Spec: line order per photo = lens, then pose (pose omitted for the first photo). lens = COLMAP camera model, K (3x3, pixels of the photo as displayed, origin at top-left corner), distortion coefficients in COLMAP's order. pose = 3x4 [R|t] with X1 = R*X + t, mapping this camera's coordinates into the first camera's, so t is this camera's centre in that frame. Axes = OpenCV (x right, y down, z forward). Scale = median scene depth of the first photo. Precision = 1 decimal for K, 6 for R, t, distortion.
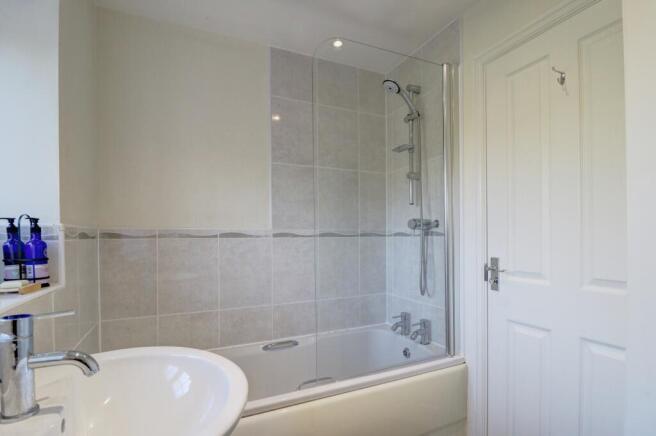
lens RADIAL K [[311.3, 0, 329.2], [0, 311.3, 226.4], [0, 0, 1]] dist [-0.000622, 0.000002]
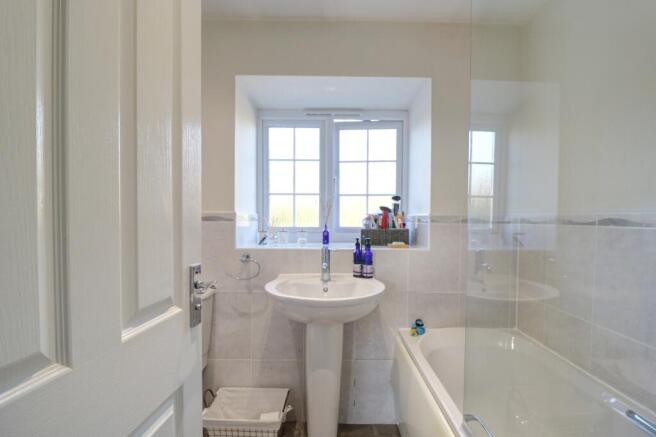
lens RADIAL K [[311.3, 0, 329.2], [0, 311.3, 226.9], [0, 0, 1]] dist [-0.000622, 0.000002]
pose [[-0.422171, 0.017776, -0.906342, 0.569982], [0.017798, 0.999778, 0.011319, 0.021191], [0.906341, -0.011353, -0.422393, 0.756718]]
